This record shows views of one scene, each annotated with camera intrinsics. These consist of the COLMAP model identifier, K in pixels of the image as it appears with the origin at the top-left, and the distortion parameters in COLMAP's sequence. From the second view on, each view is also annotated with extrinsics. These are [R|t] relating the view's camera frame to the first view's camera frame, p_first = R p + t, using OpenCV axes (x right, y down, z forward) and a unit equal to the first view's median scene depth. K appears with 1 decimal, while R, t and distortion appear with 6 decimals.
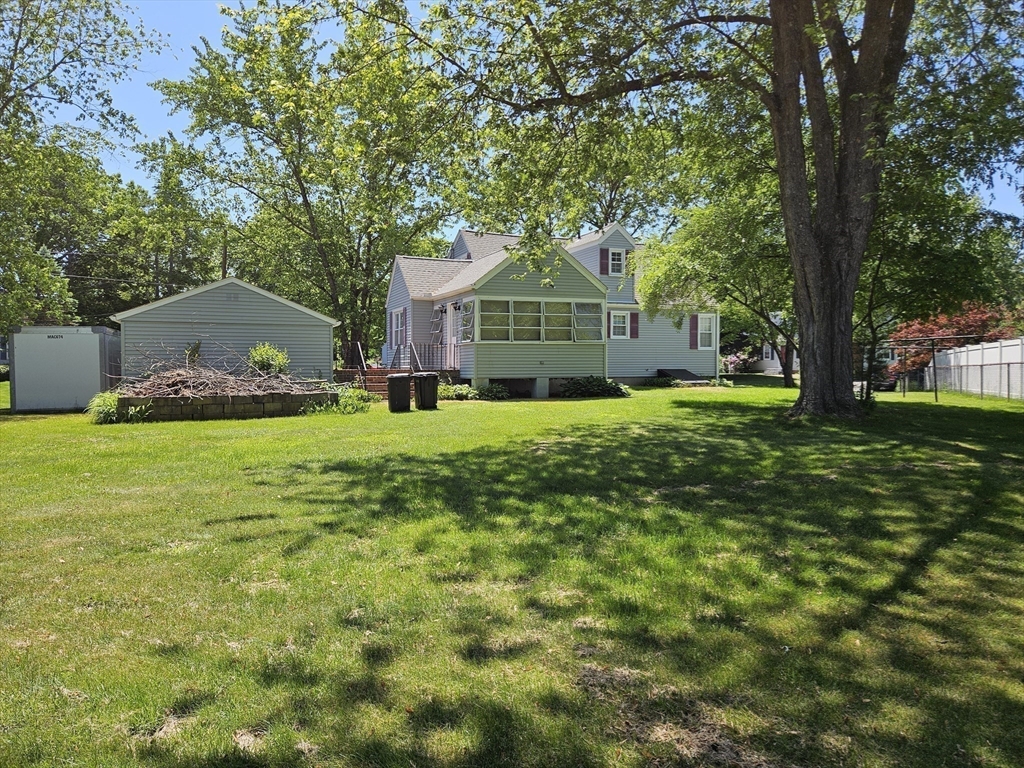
lens RADIAL K [[684.3, 0, 513.6], [0, 684.3, 387.9], [0, 0, 1]] dist [0.061579, -0.044760]
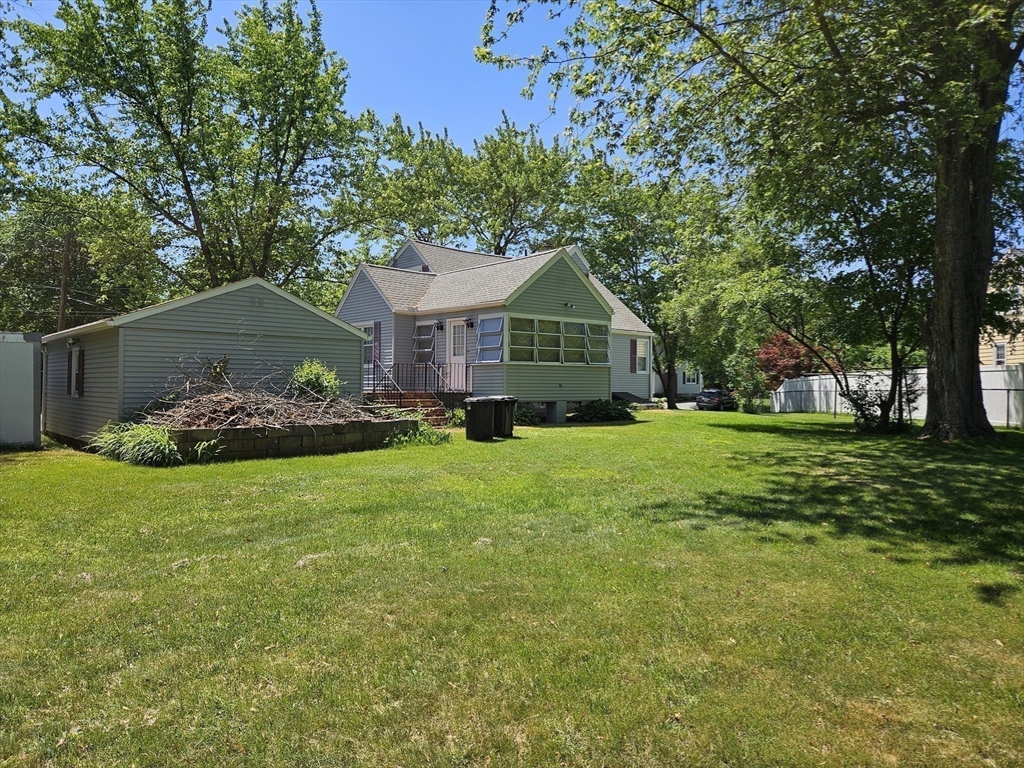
lens RADIAL K [[684.3, 0, 513.6], [0, 684.3, 383.0], [0, 0, 1]] dist [0.061579, -0.044760]
pose [[0.944065, 0.008427, 0.329652, -0.343033], [0.003808, 0.999328, -0.036452, -0.005813], [-0.329737, 0.035669, 0.943399, 0.127342]]
